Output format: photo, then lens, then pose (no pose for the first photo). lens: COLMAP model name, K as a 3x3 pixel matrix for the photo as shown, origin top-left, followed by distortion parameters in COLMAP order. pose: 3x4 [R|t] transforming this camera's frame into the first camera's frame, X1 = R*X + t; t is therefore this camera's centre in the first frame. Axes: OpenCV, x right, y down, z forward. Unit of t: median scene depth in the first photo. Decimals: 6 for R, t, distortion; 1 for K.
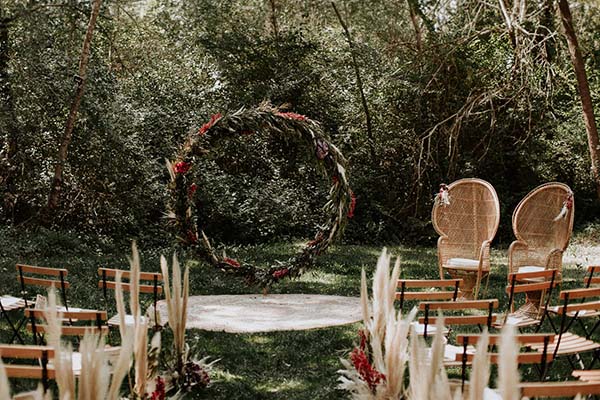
lens RADIAL K [[970.9, 0, 300.0], [0, 970.9, 200.0], [0, 0, 1]] dist [-0.048103, -0.029982]
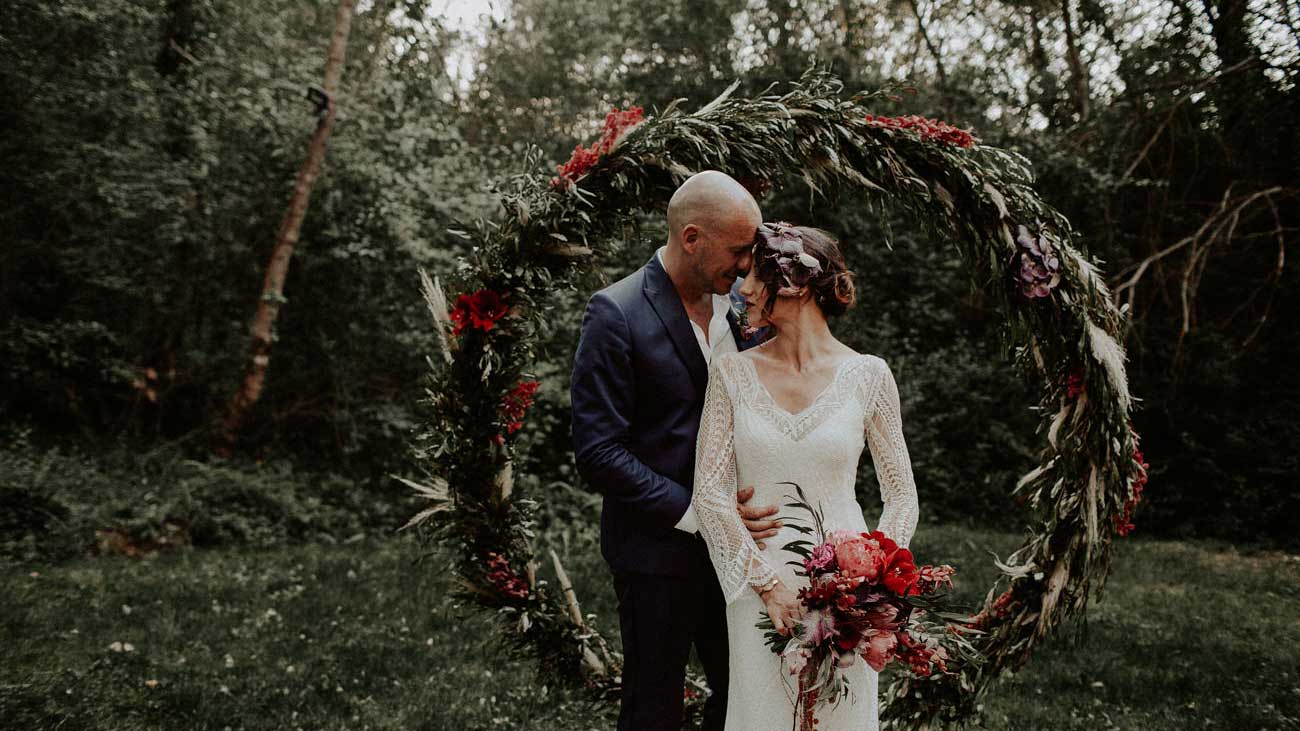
lens RADIAL K [[1211.4, 0, 650.0], [0, 1211.4, 365.5], [0, 0, 1]] dist [0.078295, -0.000069]
pose [[0.993618, 0.051119, -0.100546, -0.043323], [-0.052557, 0.998549, -0.011704, -0.017043], [0.099802, 0.016914, 0.994864, 0.671500]]
